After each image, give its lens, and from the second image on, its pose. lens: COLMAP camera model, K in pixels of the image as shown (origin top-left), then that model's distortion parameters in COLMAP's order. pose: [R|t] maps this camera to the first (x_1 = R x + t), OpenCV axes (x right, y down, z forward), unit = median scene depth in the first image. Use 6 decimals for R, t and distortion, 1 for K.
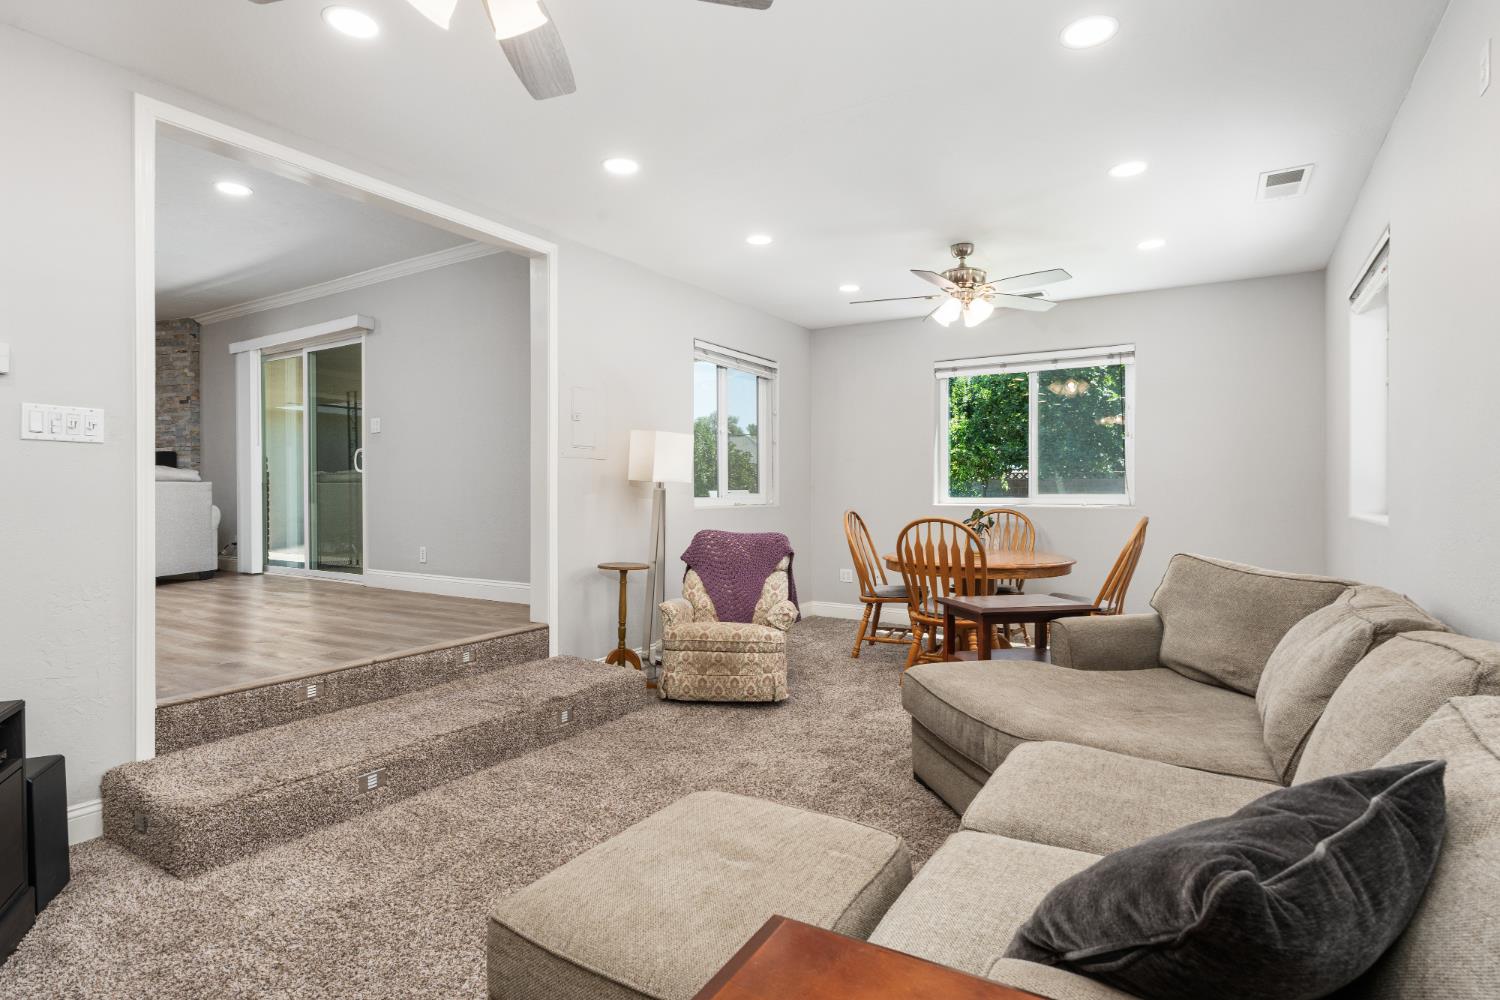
lens RADIAL K [[774.0, 0, 759.8], [0, 774.0, 492.5], [0, 0, 1]] dist [0.001515, 0.001489]
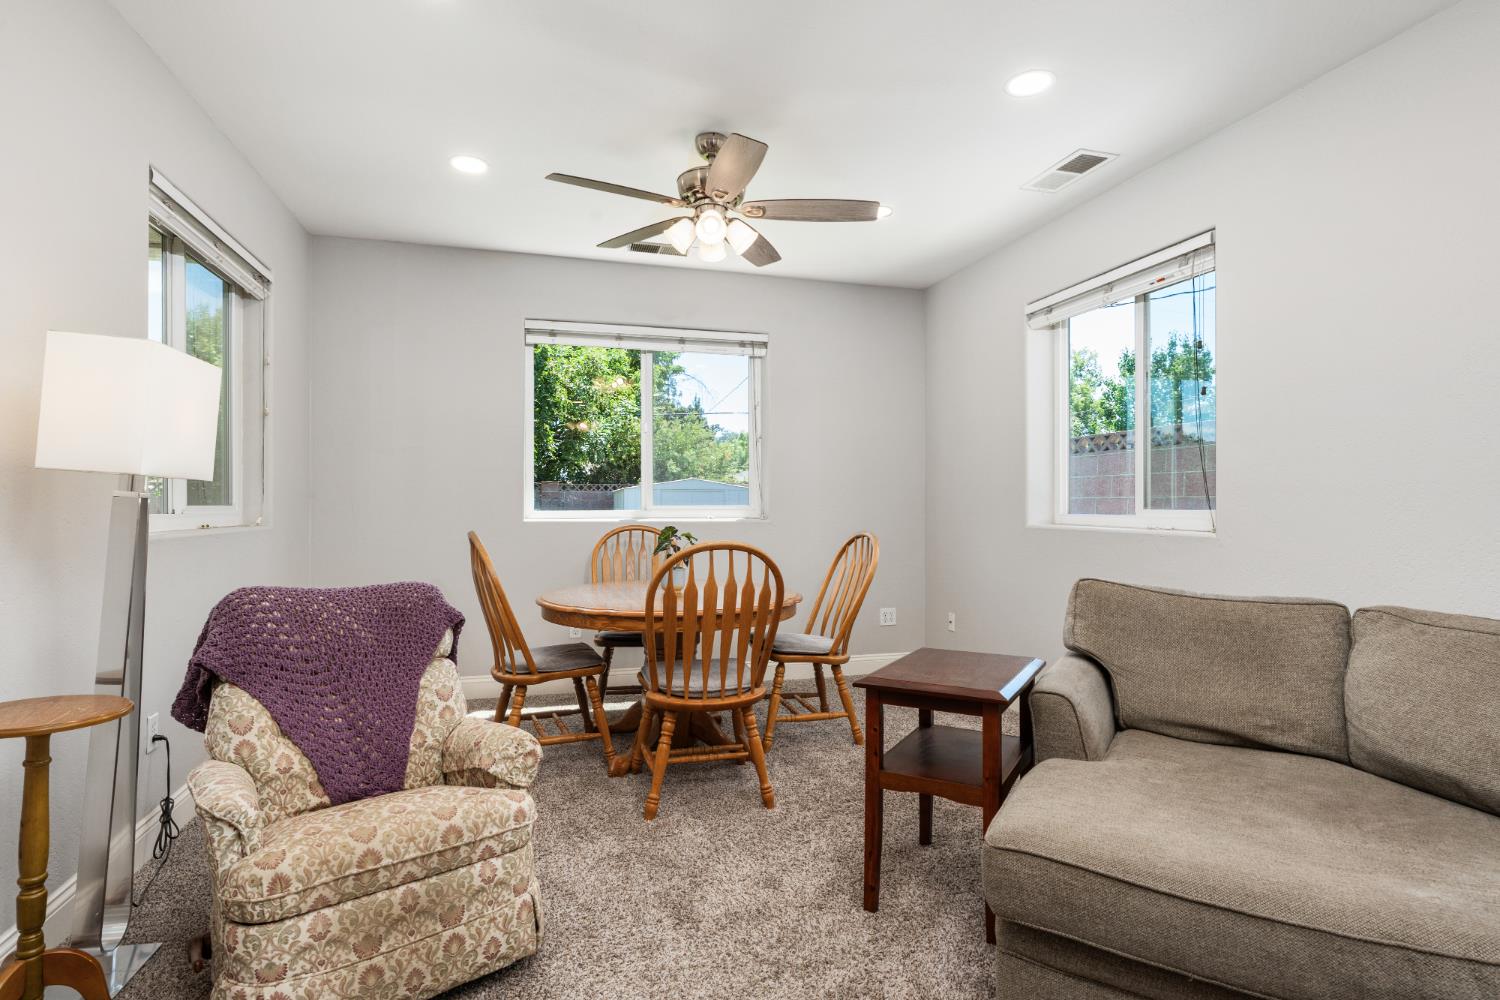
lens RADIAL K [[774.0, 0, 759.8], [0, 774.0, 492.5], [0, 0, 1]] dist [0.001515, 0.001489]
pose [[0.682917, 0.007564, 0.730457, -0.221077], [0.001581, 0.999929, -0.011833, -0.001167], [-0.730494, 0.009235, 0.682856, 0.546834]]
